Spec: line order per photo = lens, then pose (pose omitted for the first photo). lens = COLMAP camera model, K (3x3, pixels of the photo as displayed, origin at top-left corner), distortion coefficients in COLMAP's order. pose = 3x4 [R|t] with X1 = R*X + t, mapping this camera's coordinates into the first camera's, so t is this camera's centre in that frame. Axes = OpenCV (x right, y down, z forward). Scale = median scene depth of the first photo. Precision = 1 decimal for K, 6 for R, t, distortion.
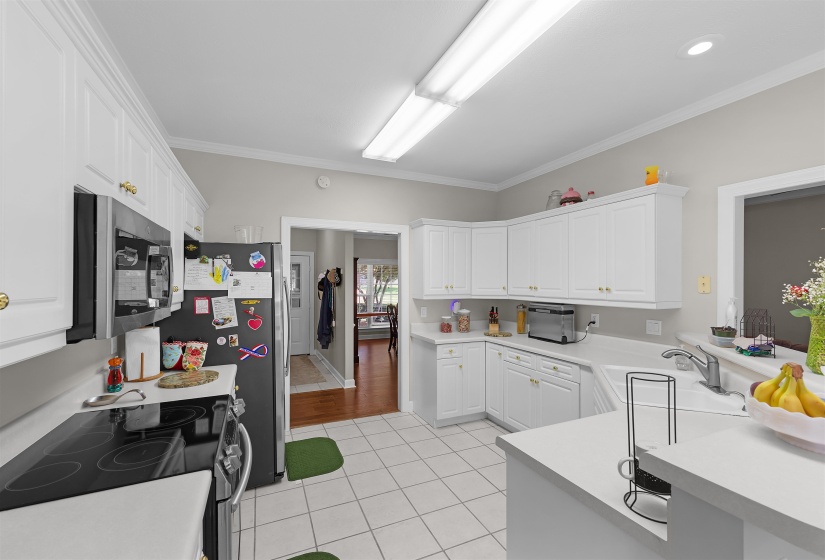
lens RADIAL K [[332.1, 0, 412.8], [0, 332.1, 283.1], [0, 0, 1]] dist [0.003006, 0.000153]
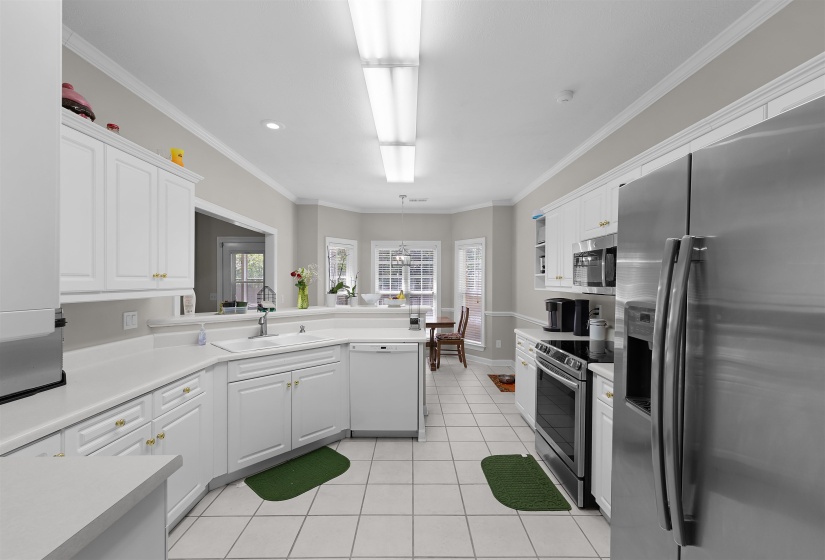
lens RADIAL K [[332.1, 0, 416.0], [0, 332.1, 280.1], [0, 0, 1]] dist [0.003006, 0.000153]
pose [[-0.911462, -0.005461, 0.411349, -0.300480], [-0.007088, 0.999972, -0.002430, 0.026939], [-0.411324, -0.005131, -0.911475, 1.502921]]
